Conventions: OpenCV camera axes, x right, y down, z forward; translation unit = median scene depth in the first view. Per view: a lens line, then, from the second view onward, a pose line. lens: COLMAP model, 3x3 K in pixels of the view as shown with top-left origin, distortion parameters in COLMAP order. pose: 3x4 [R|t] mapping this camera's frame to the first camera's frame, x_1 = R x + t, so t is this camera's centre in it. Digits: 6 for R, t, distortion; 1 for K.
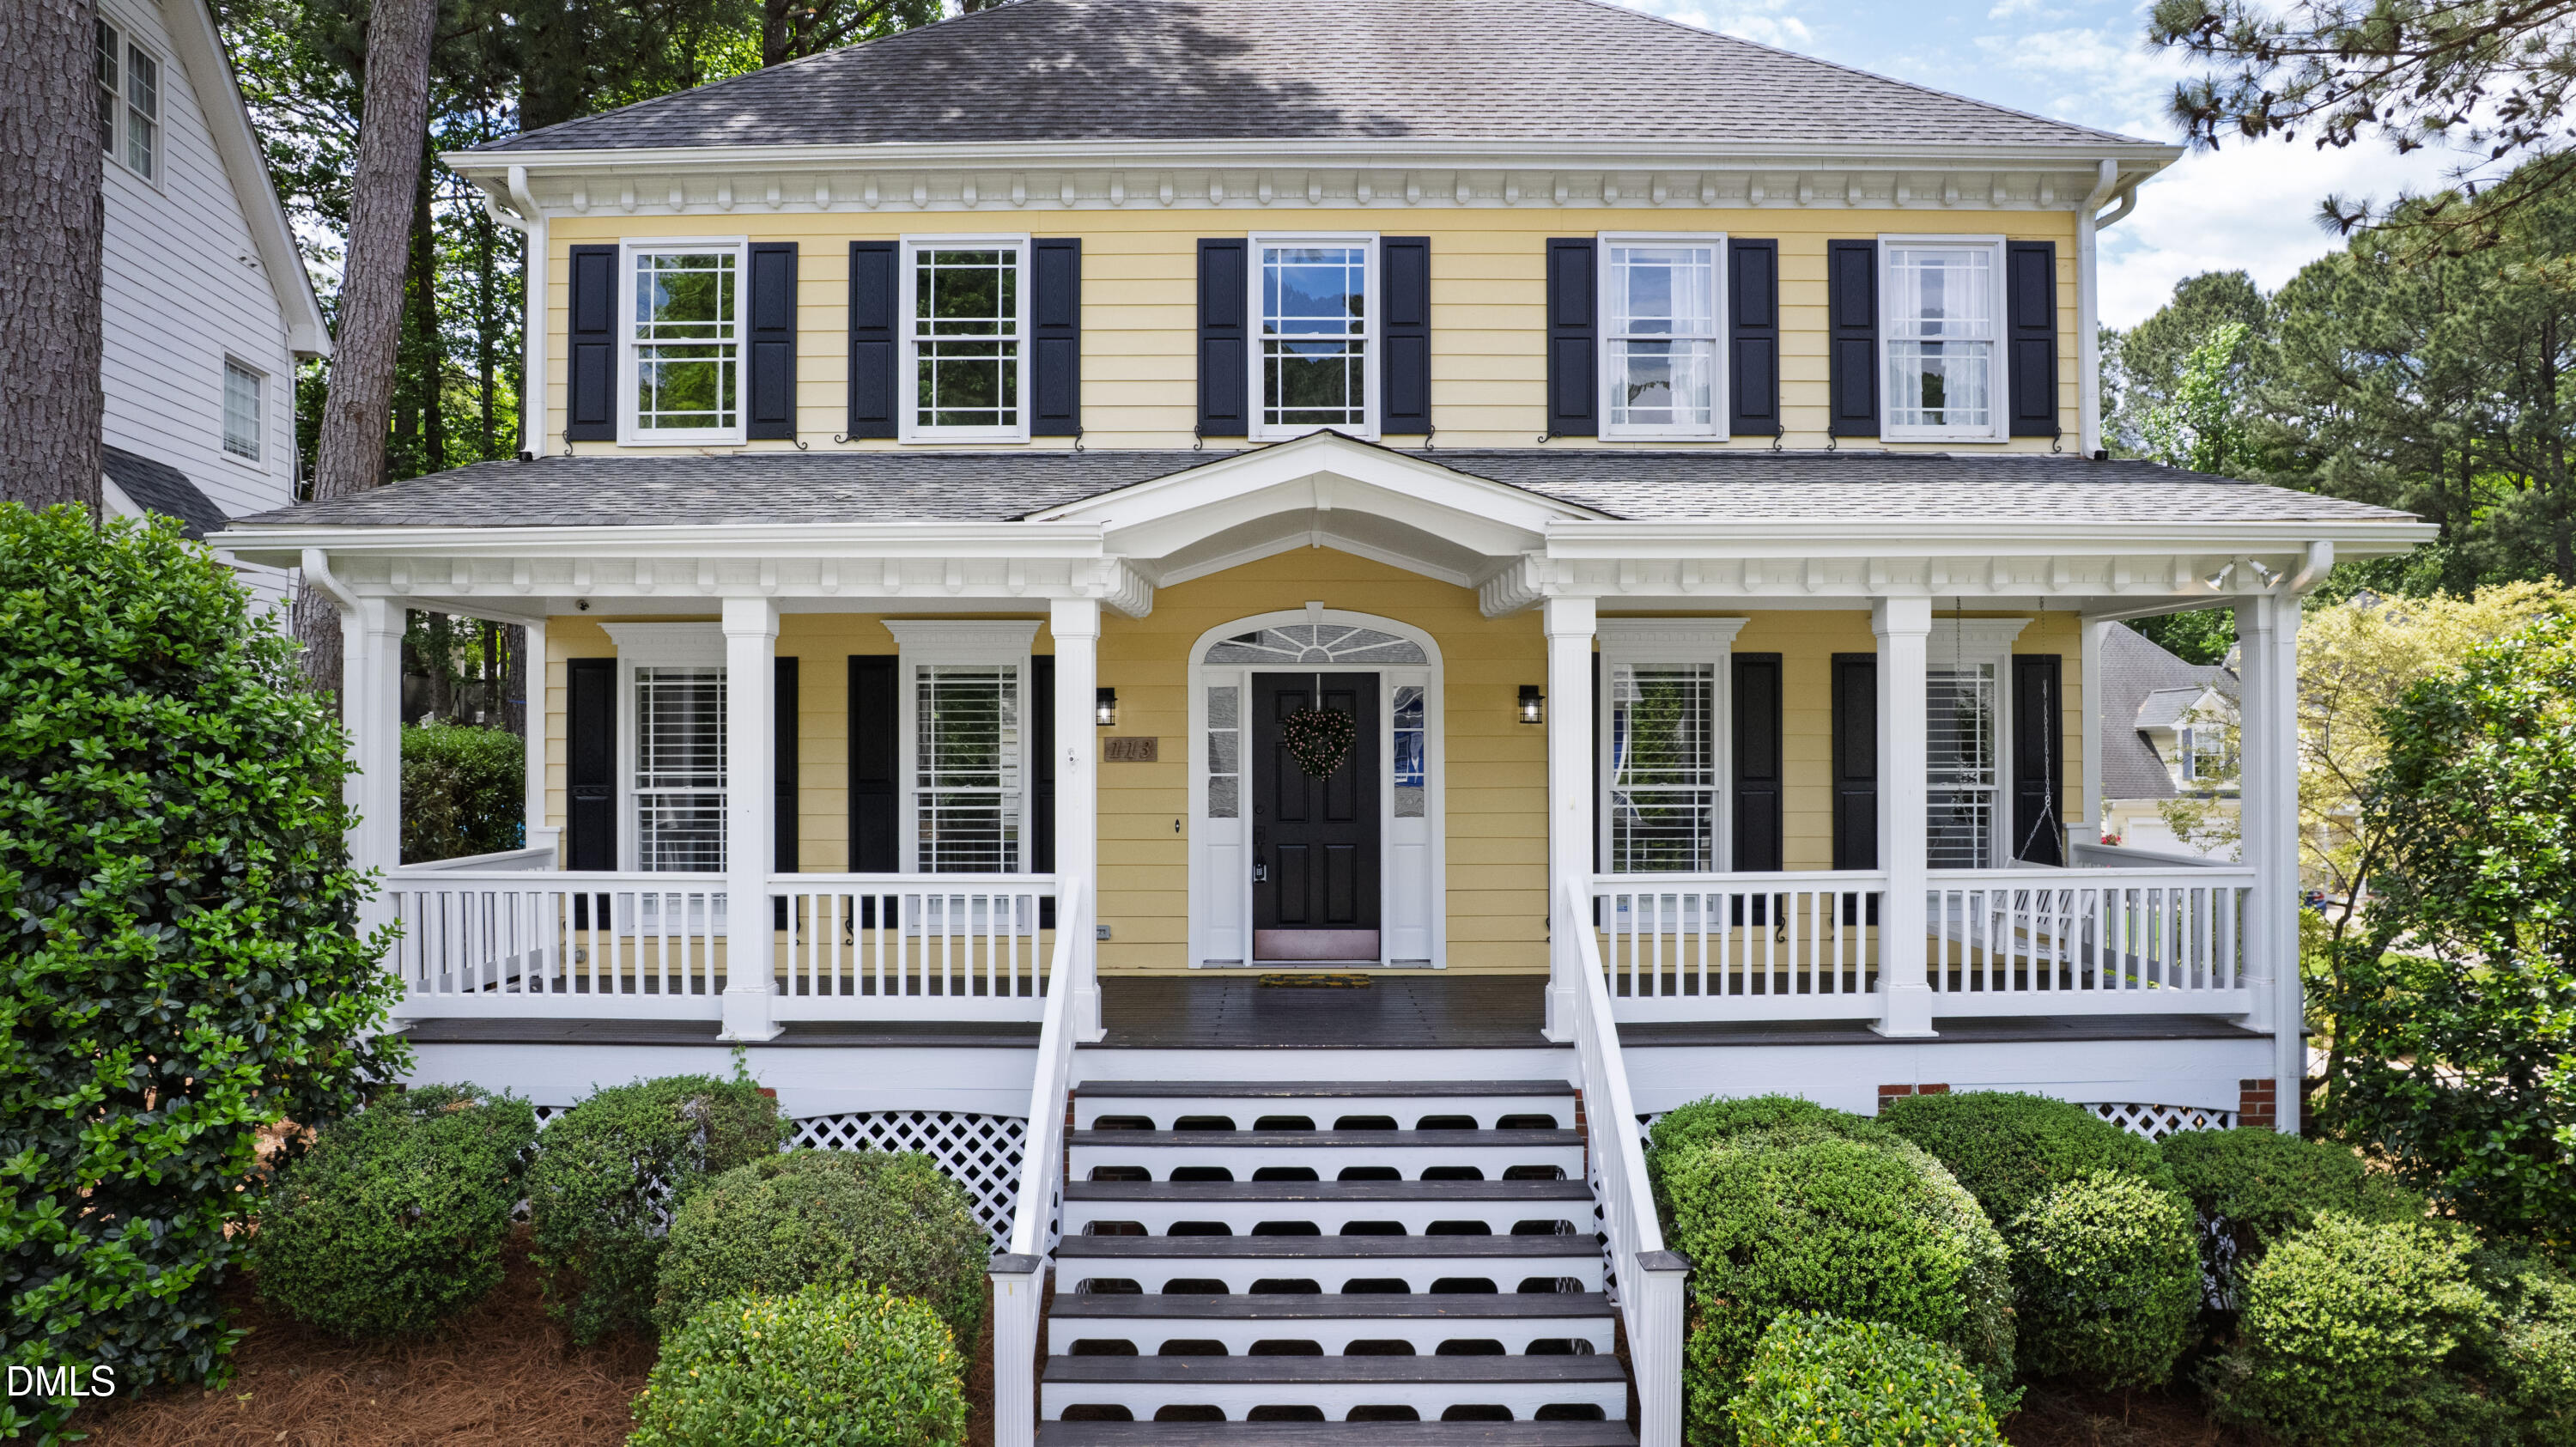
lens RADIAL K [[1633.2, 0, 1289.1], [0, 1633.2, 720.8], [0, 0, 1]] dist [-0.050390, 0.017169]
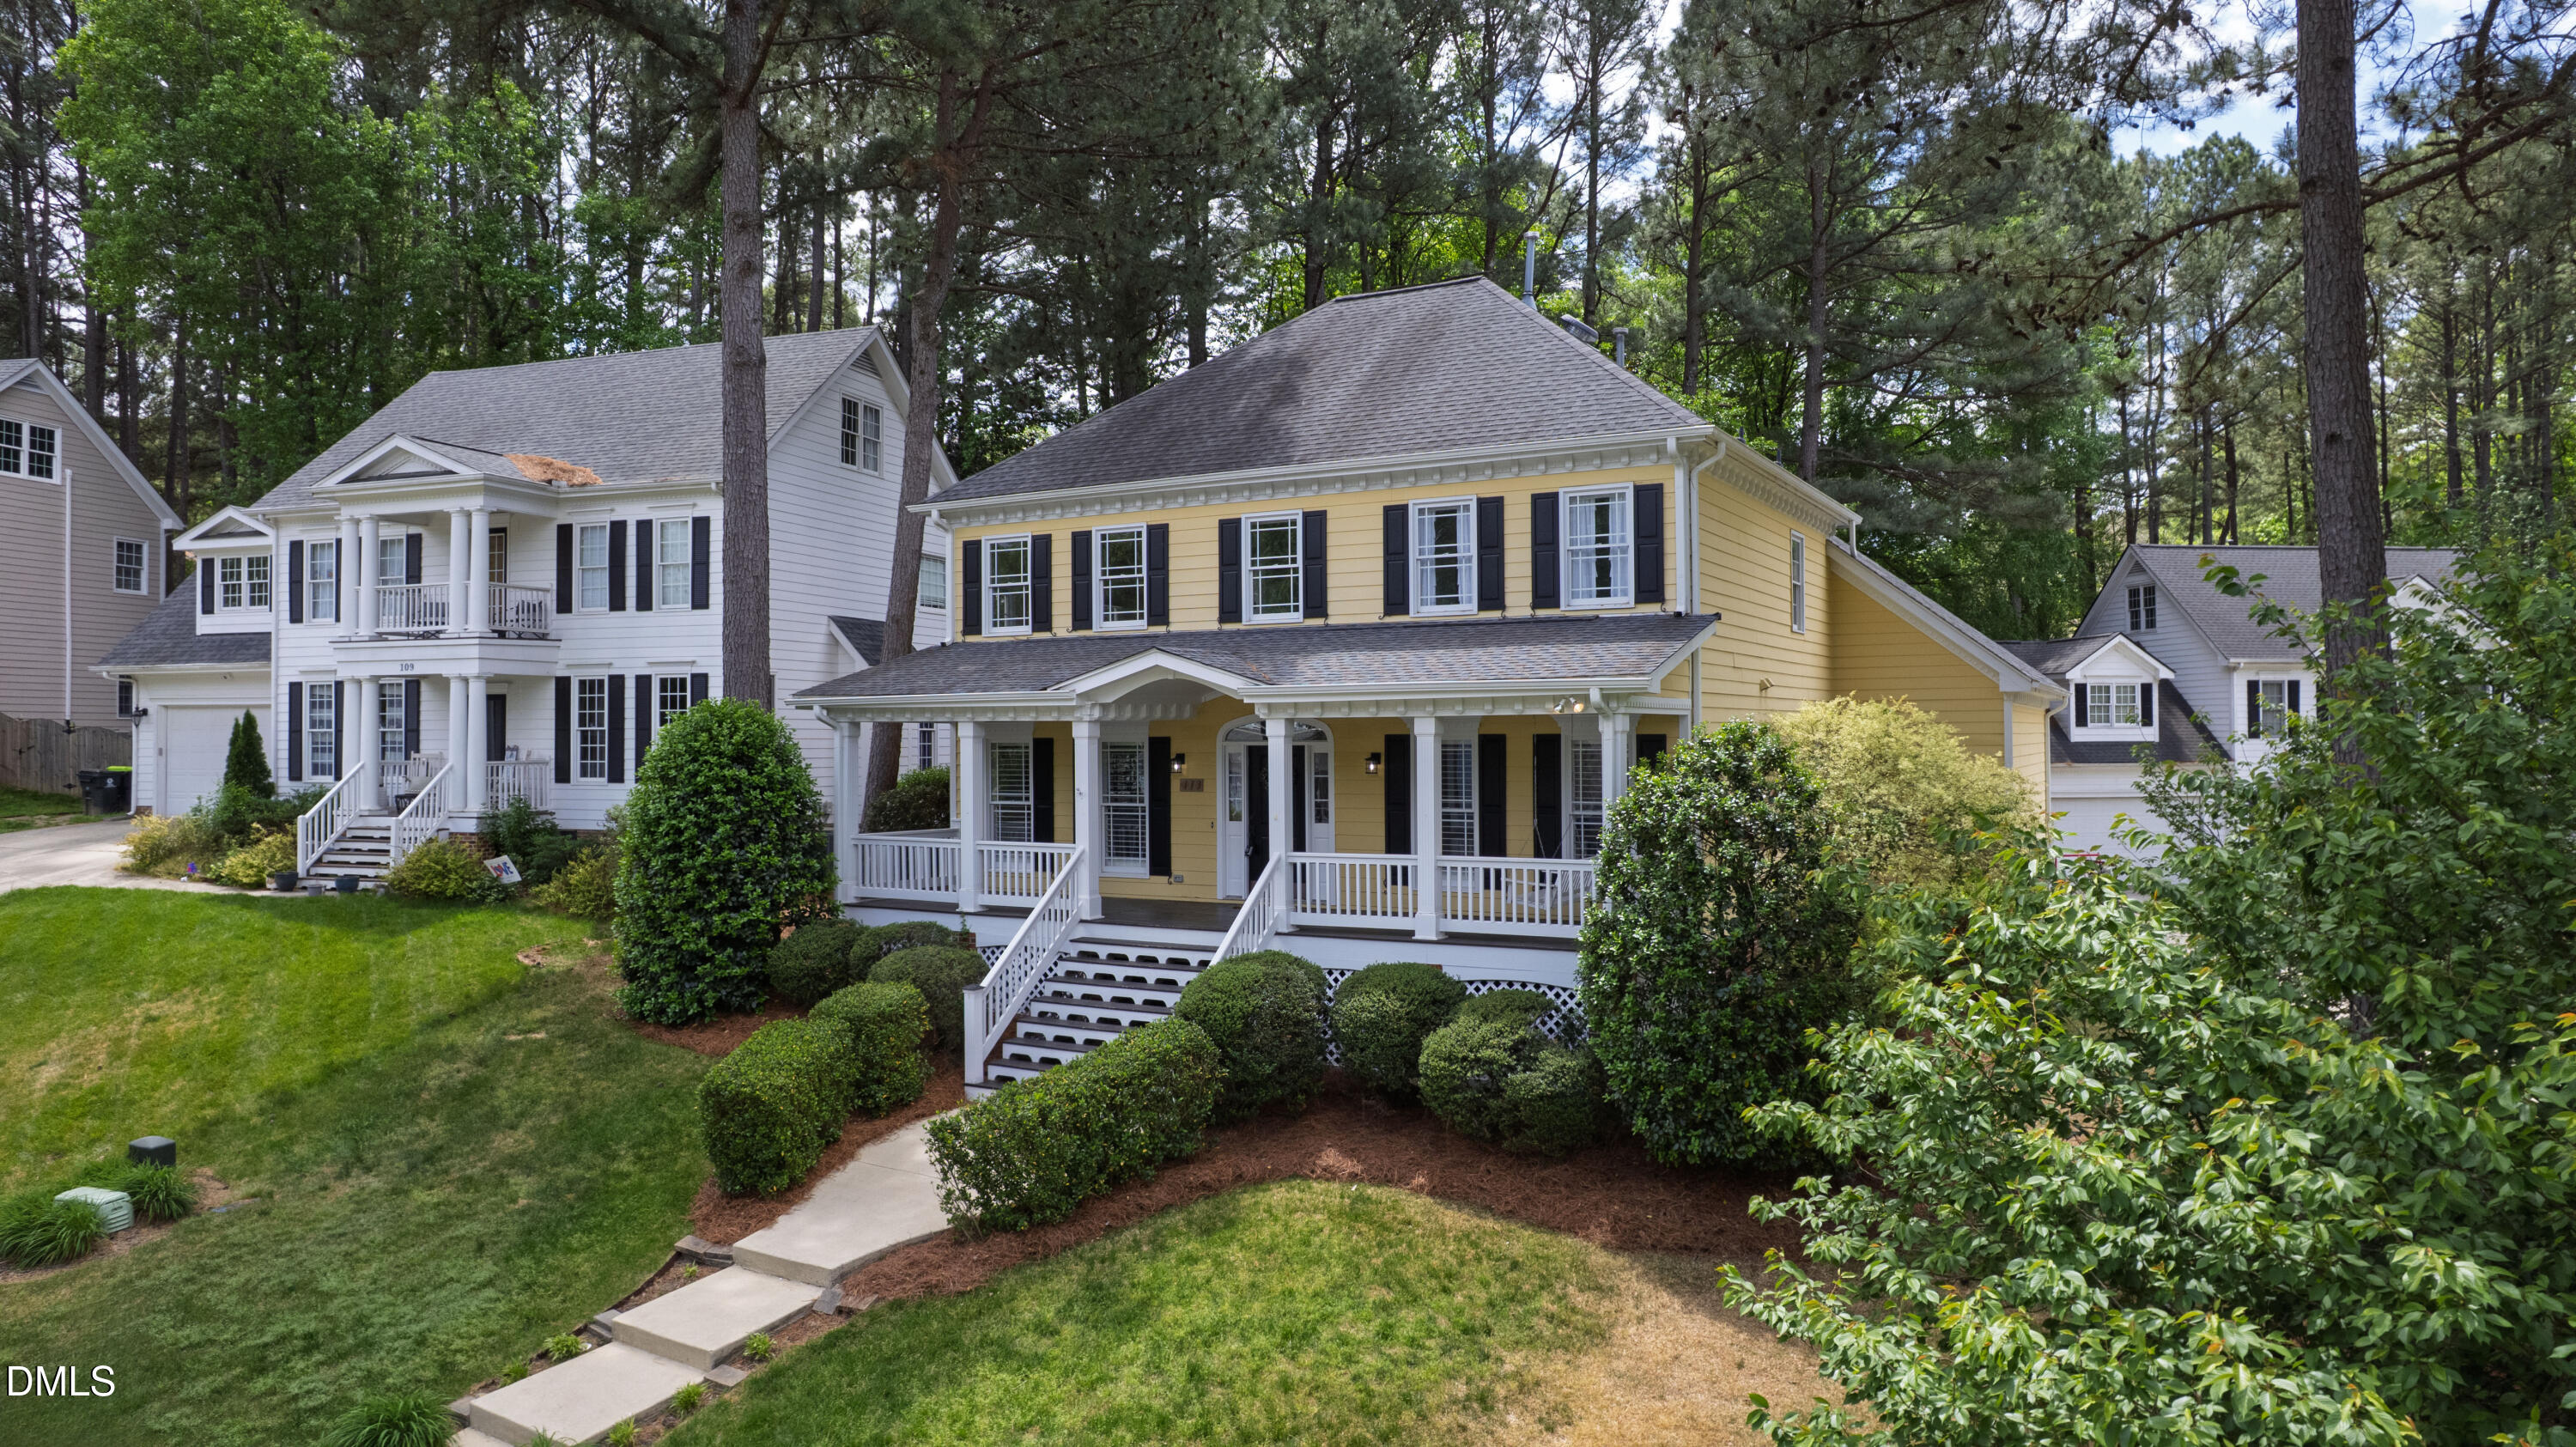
lens RADIAL K [[1633.2, 0, 1276.7], [0, 1633.2, 713.9], [0, 0, 1]] dist [-0.050390, 0.017169]
pose [[0.872876, -0.010132, -0.487837, 0.947371], [0.007166, 0.999943, -0.007946, -0.051417], [0.487890, 0.003440, 0.872898, -0.653144]]
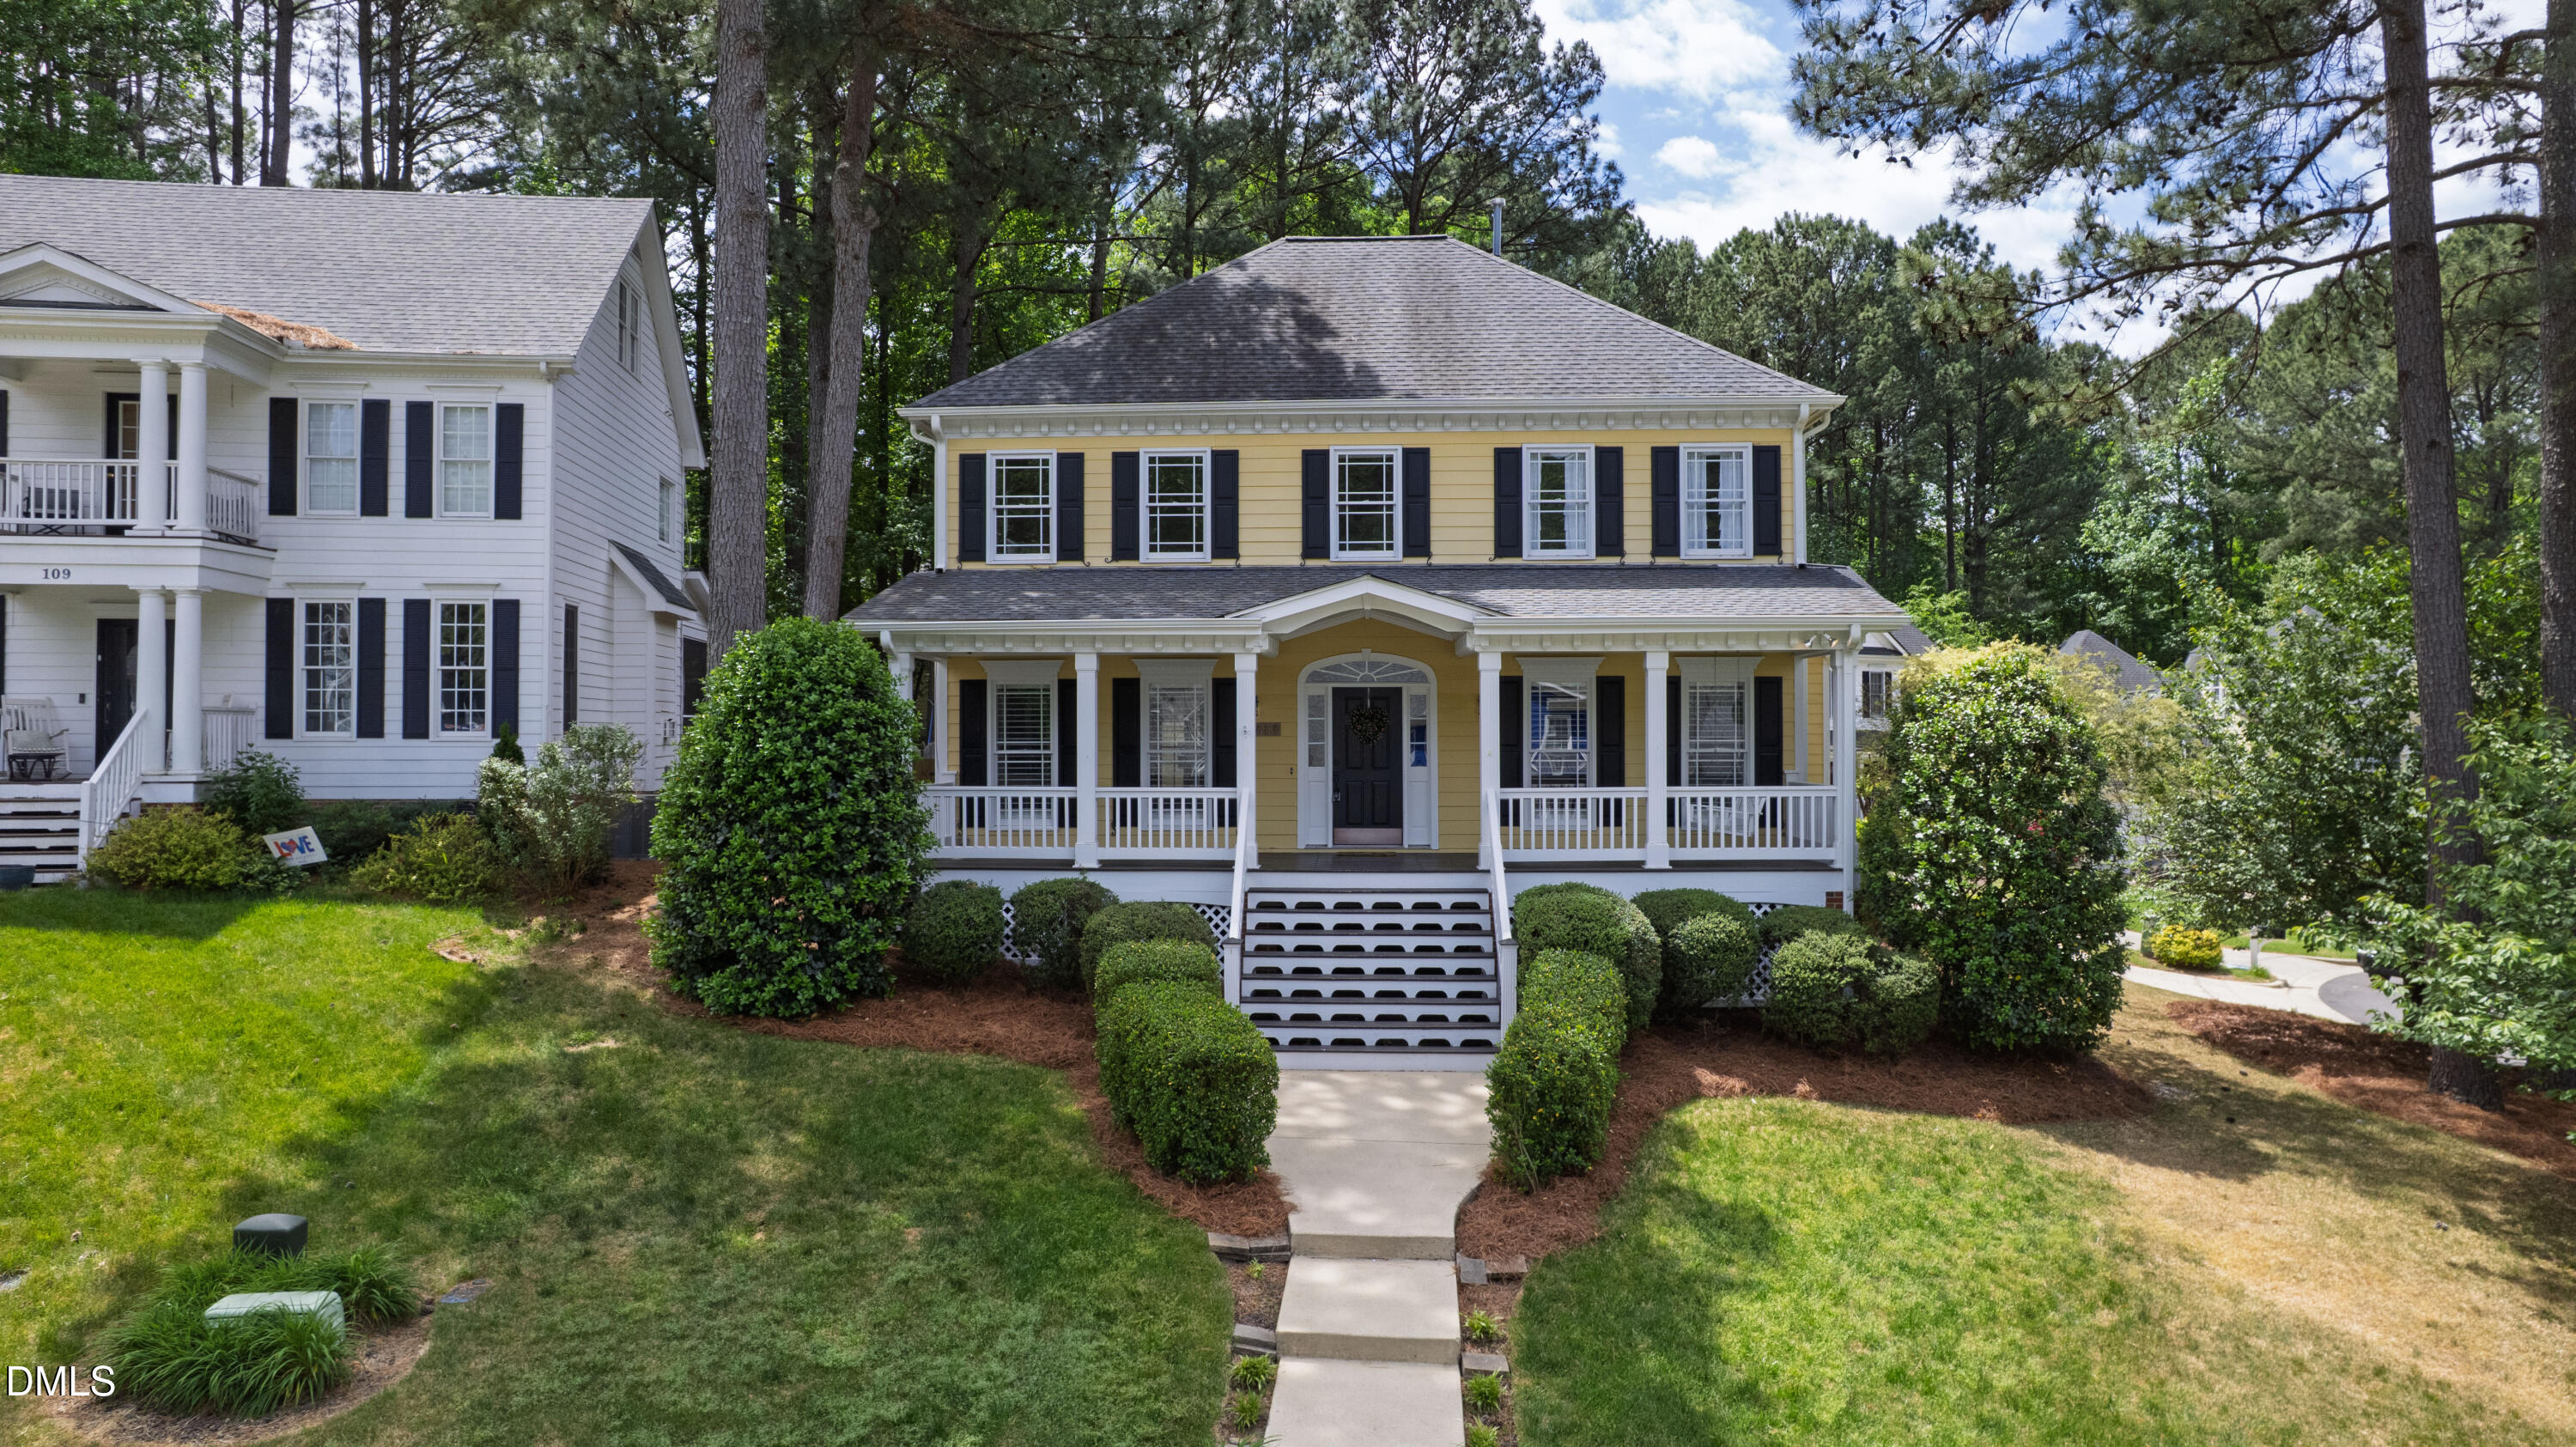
lens RADIAL K [[1633.2, 0, 1286.7], [0, 1633.2, 726.8], [0, 0, 1]] dist [-0.050390, 0.017169]
pose [[0.998819, 0.000008, -0.048596, 0.015320], [0.000140, 0.999995, 0.003047, 0.009230], [0.048596, -0.003050, 0.998814, -0.836328]]
